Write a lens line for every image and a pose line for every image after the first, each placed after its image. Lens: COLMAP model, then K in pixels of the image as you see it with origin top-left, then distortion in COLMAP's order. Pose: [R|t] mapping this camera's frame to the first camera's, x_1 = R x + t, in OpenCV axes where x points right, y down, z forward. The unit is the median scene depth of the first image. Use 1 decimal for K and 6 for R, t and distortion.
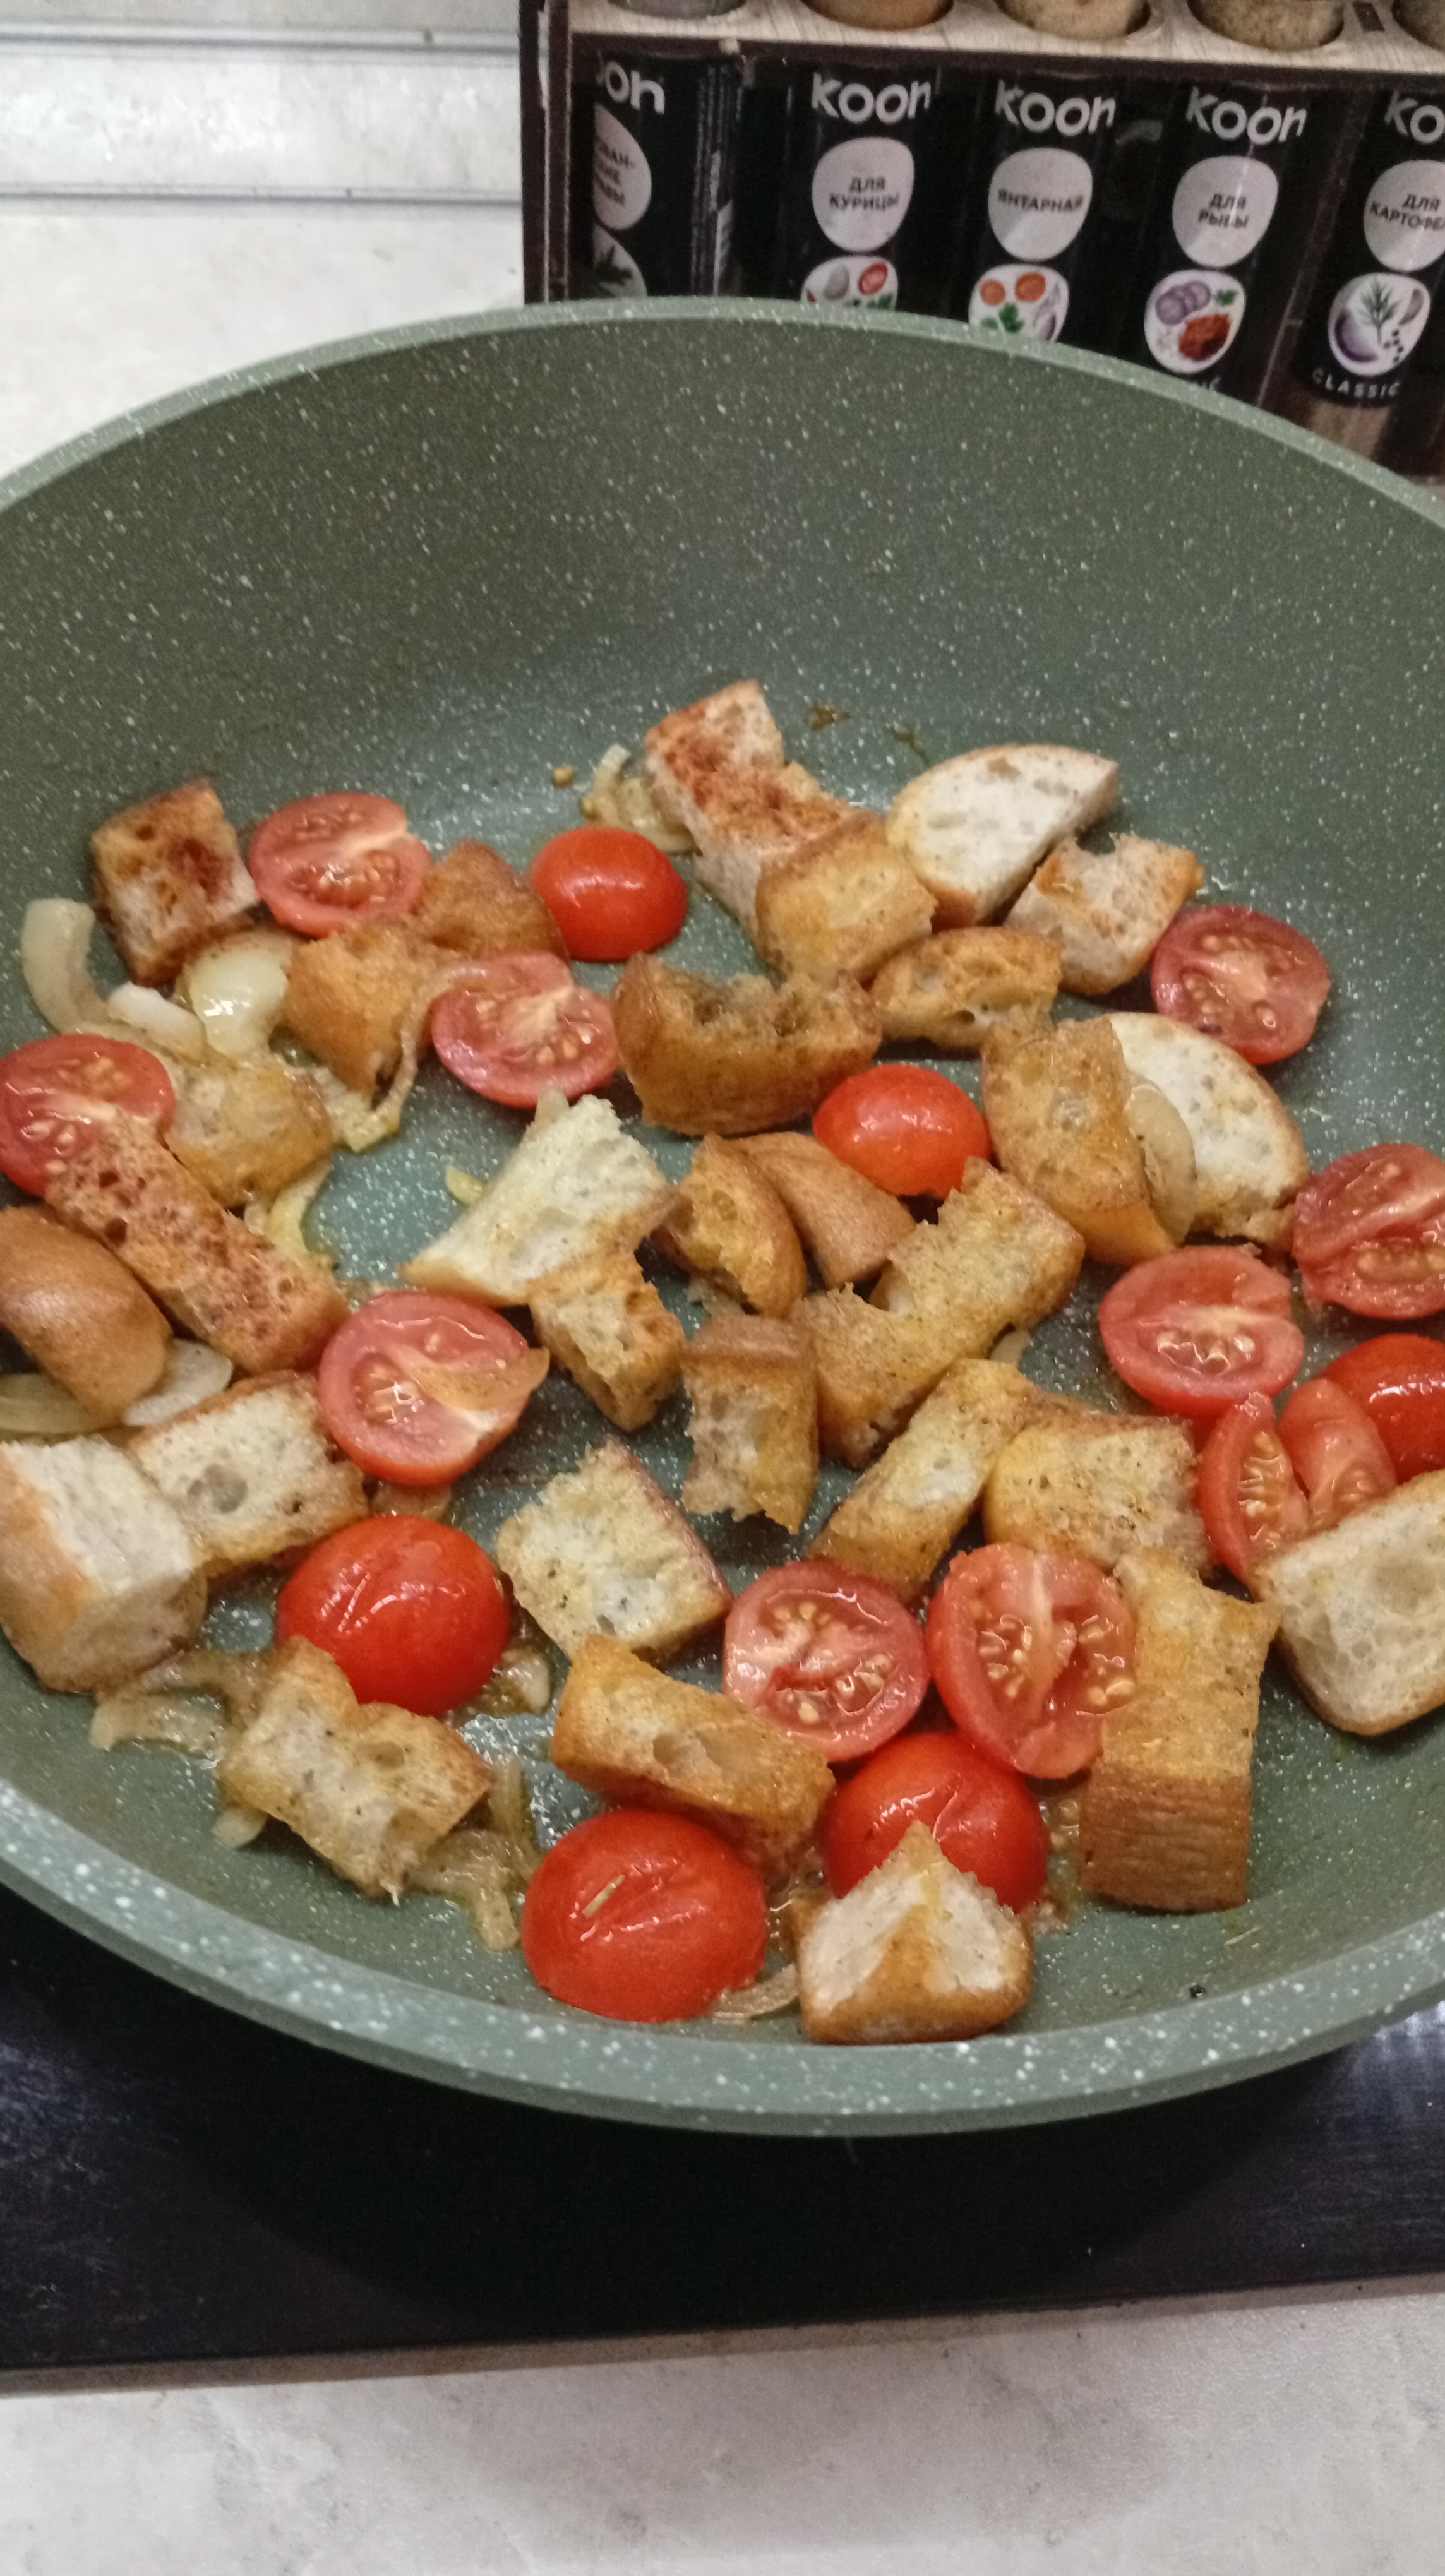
lens RADIAL K [[1980.1, 0, 726.6], [0, 1980.1, 1289.1], [0, 0, 1]] dist [0.035058, -0.129425]
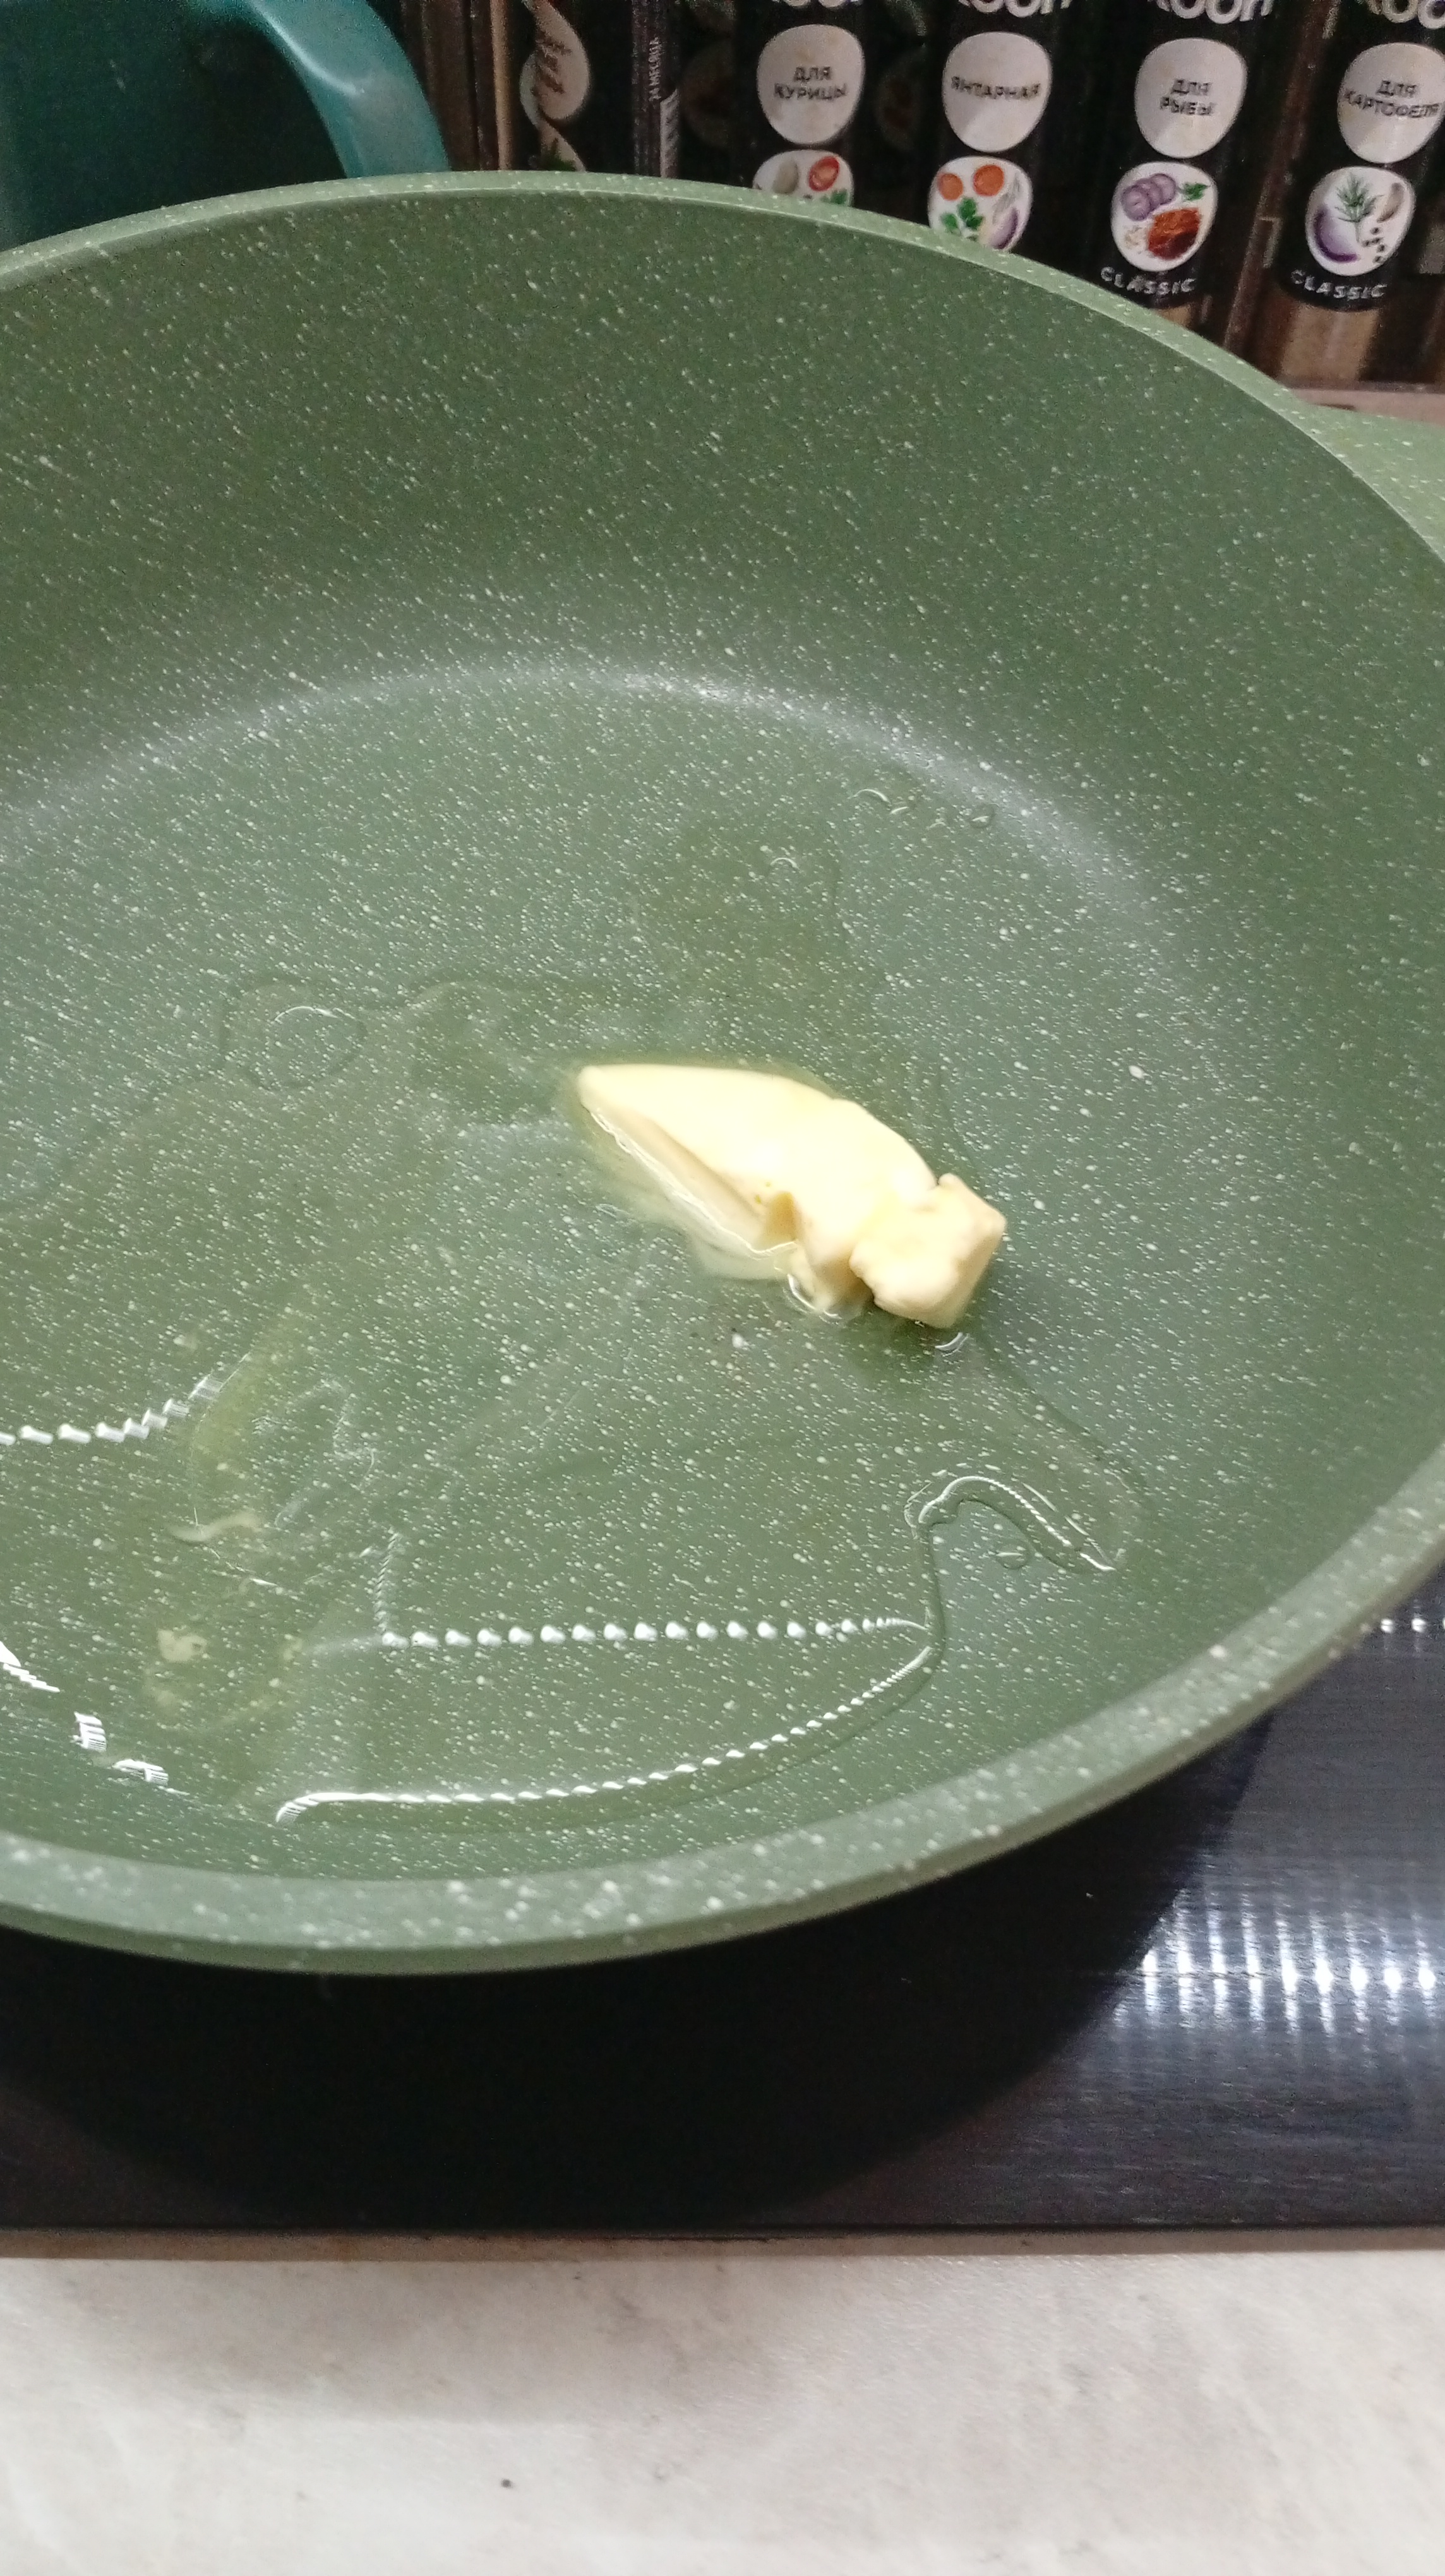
lens RADIAL K [[1972.0, 0, 724.2], [0, 1972.0, 1300.0], [0, 0, 1]] dist [0.045224, -0.183295]
pose [[0.998663, 0.017906, -0.048494, 0.212241], [-0.016951, 0.999656, 0.020031, 0.053232], [0.048836, -0.019182, 0.998623, 0.032096]]
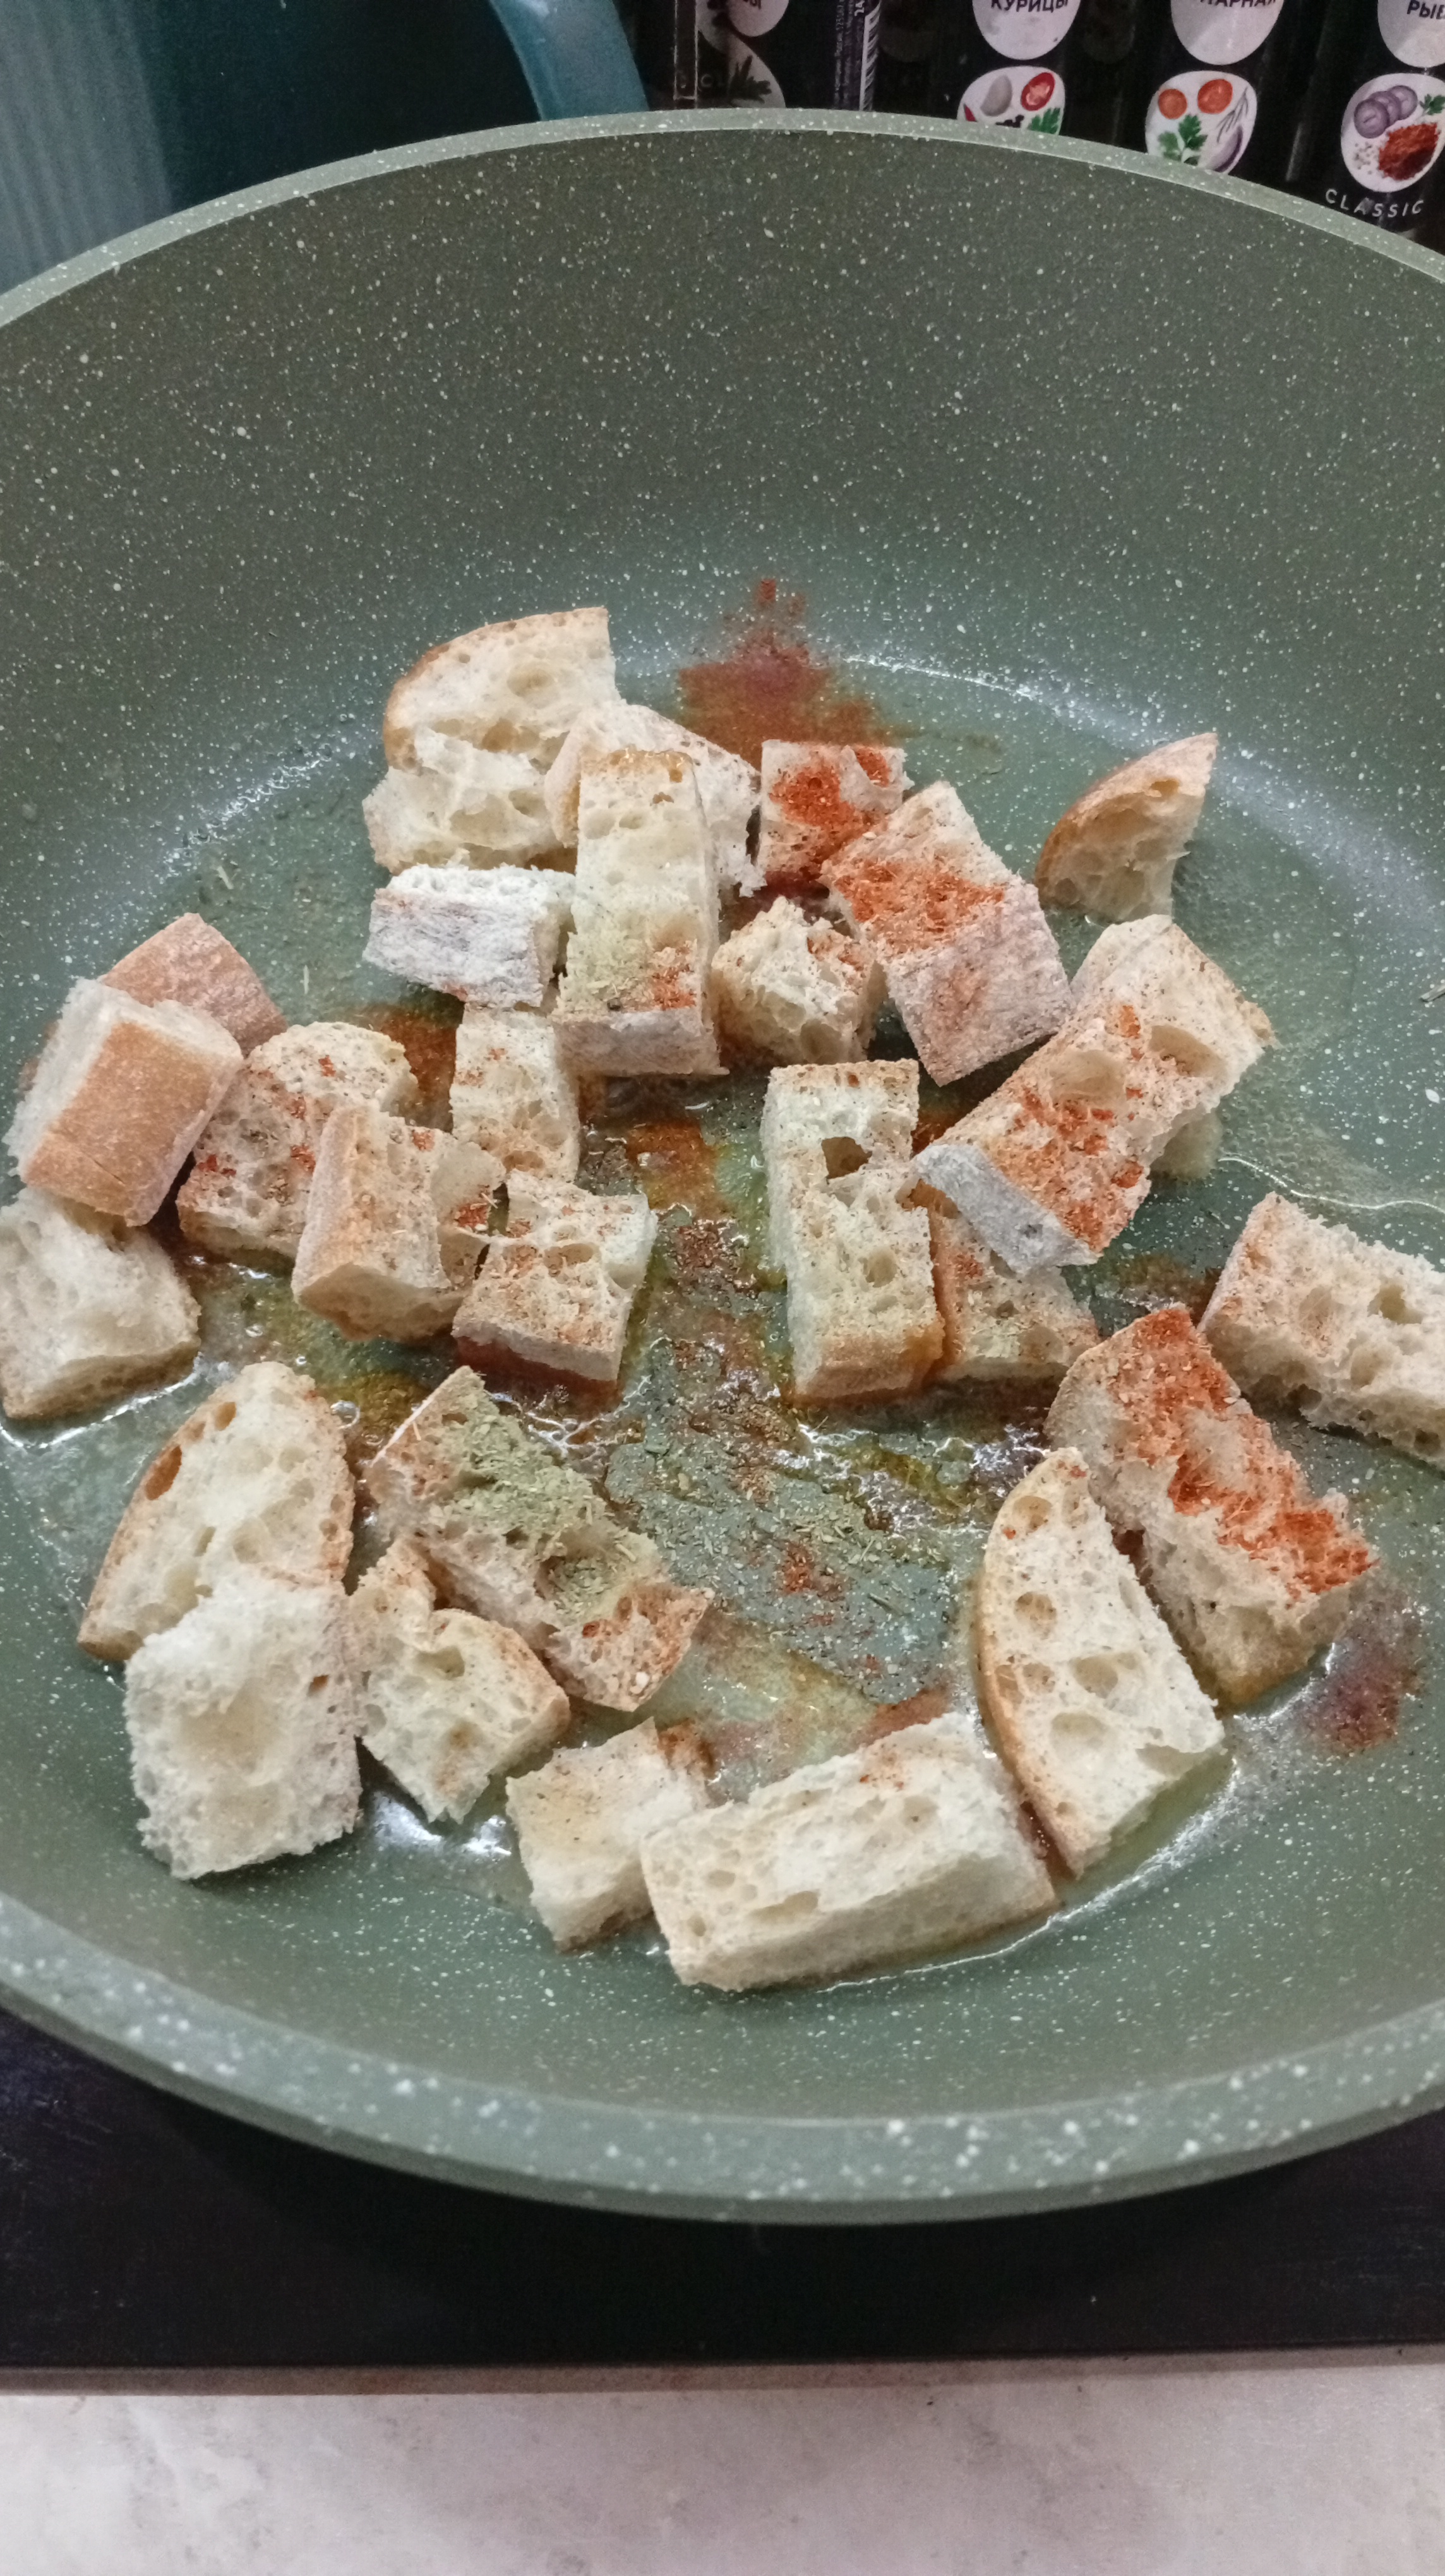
lens RADIAL K [[2009.4, 0, 722.5], [0, 2009.4, 1288.0], [0, 0, 1]] dist [-0.002278, -0.073164]
pose [[0.997290, 0.019295, -0.070992, 0.071557], [-0.015835, 0.998674, 0.048982, -0.015290], [0.071843, -0.047725, 0.996273, 0.107598]]
